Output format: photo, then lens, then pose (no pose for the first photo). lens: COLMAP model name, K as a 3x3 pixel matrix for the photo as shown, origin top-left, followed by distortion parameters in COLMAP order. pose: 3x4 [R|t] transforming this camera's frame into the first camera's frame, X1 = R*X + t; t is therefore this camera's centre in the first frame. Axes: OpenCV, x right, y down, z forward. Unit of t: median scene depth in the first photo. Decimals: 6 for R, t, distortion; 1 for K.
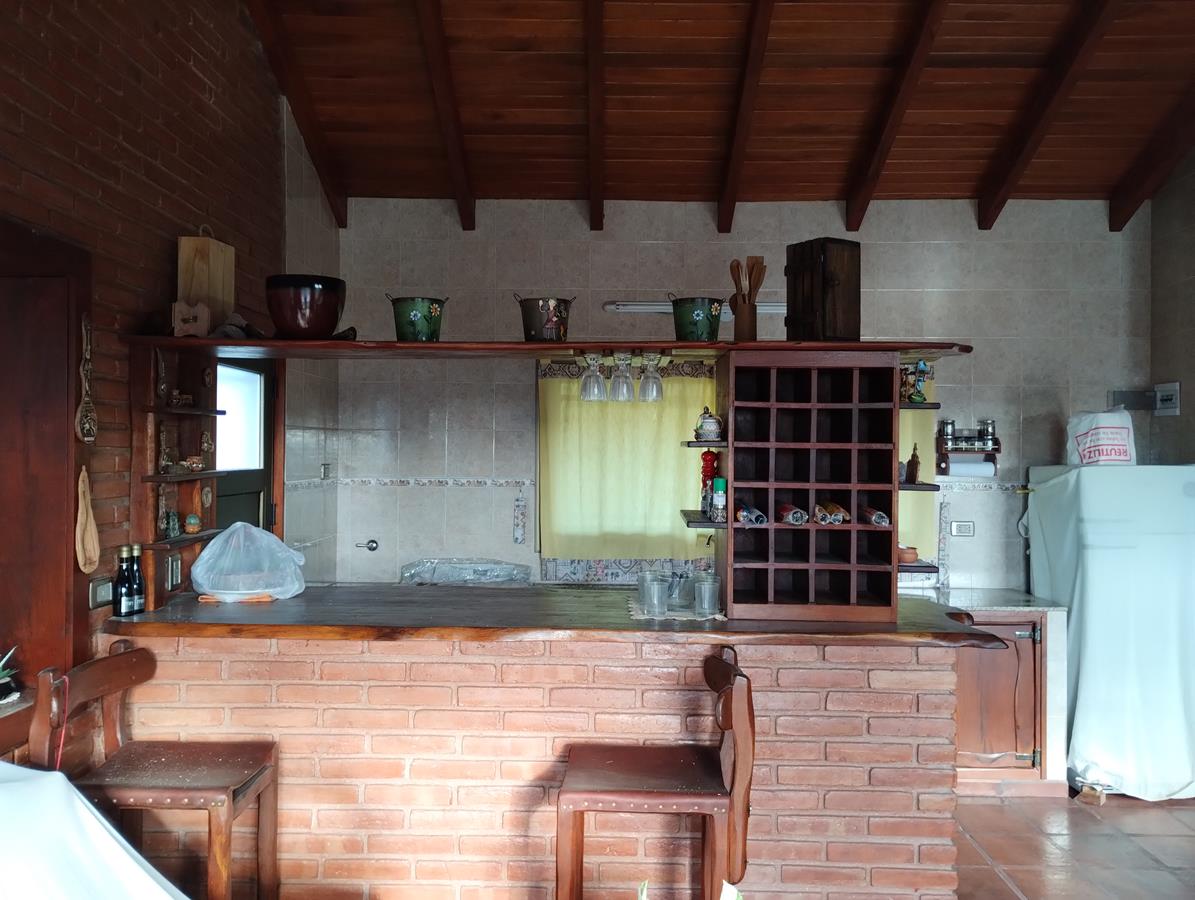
lens RADIAL K [[987.0, 0, 600.9], [0, 987.0, 445.2], [0, 0, 1]] dist [0.076634, -0.098604]
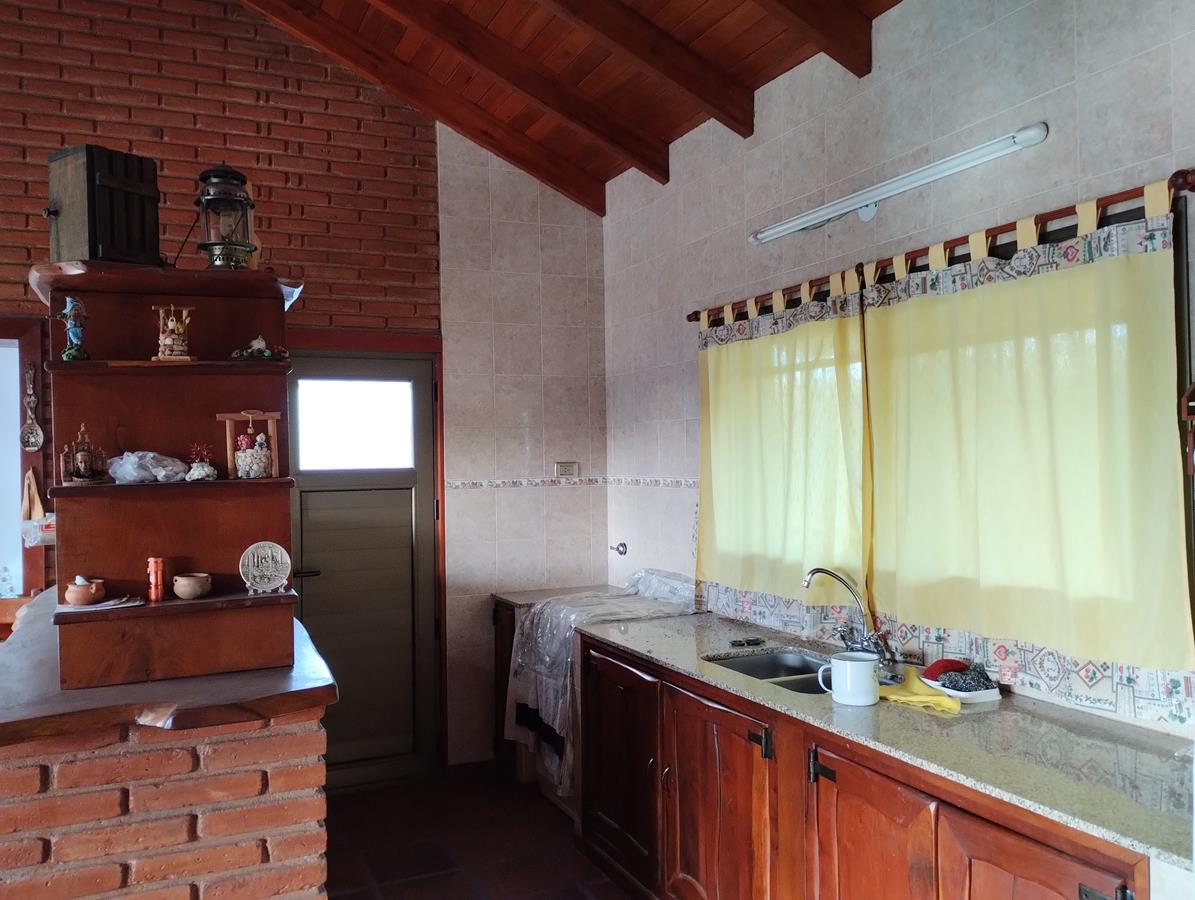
lens RADIAL K [[987.0, 0, 600.9], [0, 987.0, 445.2], [0, 0, 1]] dist [0.076634, -0.098604]
pose [[0.419655, -0.026572, -0.907295, 0.607190], [0.032983, 0.999358, -0.014013, 0.015482], [0.907084, -0.024045, 0.420262, 0.592497]]
